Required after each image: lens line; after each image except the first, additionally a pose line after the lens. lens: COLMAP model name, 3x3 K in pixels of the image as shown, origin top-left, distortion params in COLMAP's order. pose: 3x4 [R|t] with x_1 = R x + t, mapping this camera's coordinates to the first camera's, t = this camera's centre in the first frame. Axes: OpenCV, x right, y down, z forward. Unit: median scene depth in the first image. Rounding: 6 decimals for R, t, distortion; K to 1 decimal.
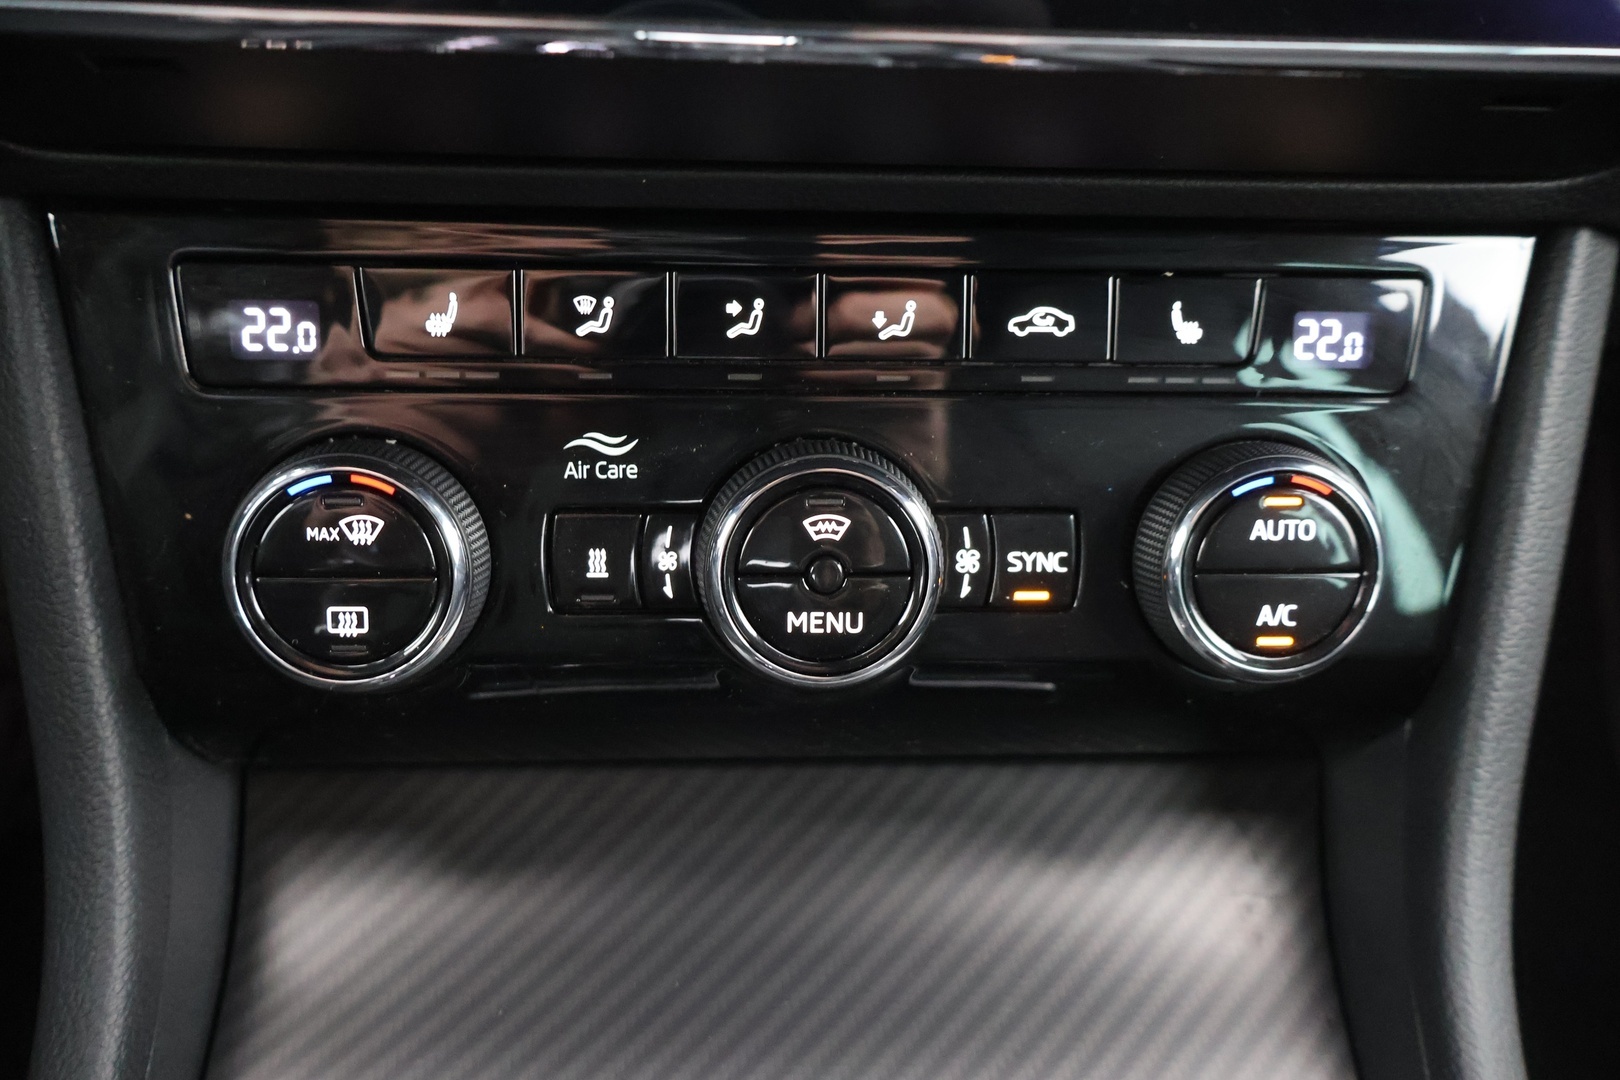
lens RADIAL K [[1346.3, 0, 813.3], [0, 1346.3, 542.5], [0, 0, 1]] dist [-0.008051, -0.003849]
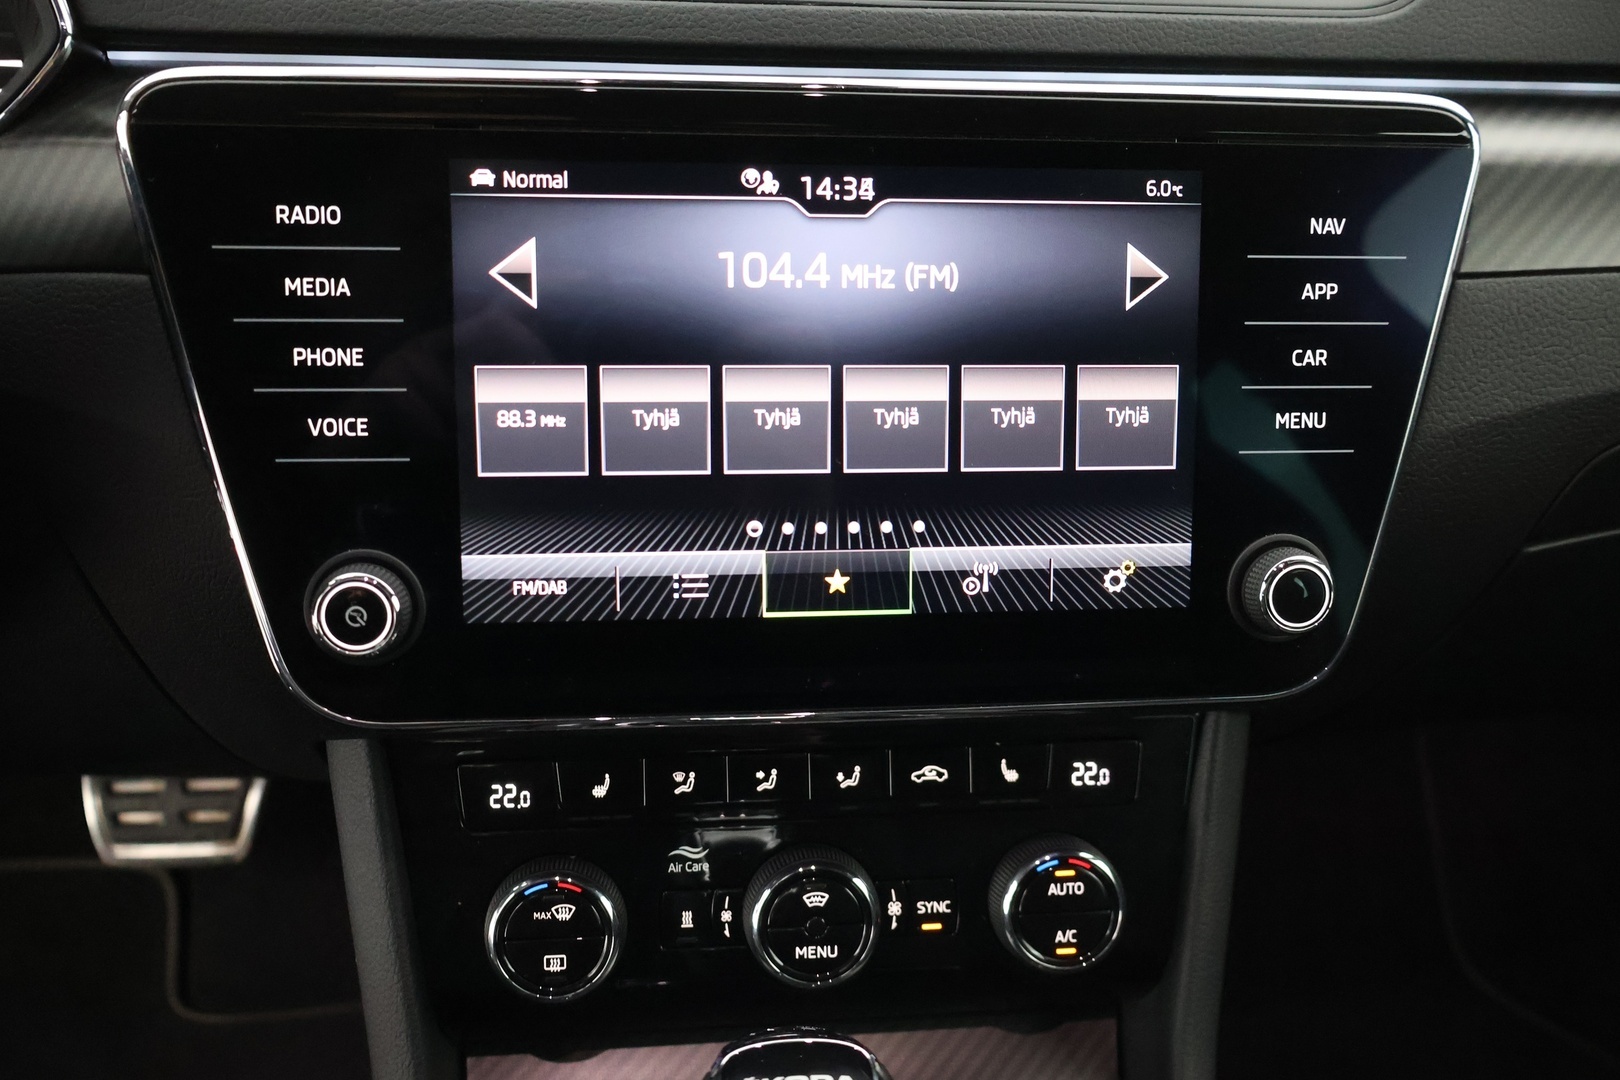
lens RADIAL K [[1346.3, 0, 806.3], [0, 1346.3, 537.7], [0, 0, 1]] dist [-0.008051, -0.003849]
pose [[0.999144, -0.029231, 0.029281, -0.040952], [0.032678, 0.991600, -0.125148, -0.262153], [-0.025376, 0.125998, 0.991706, -0.849876]]
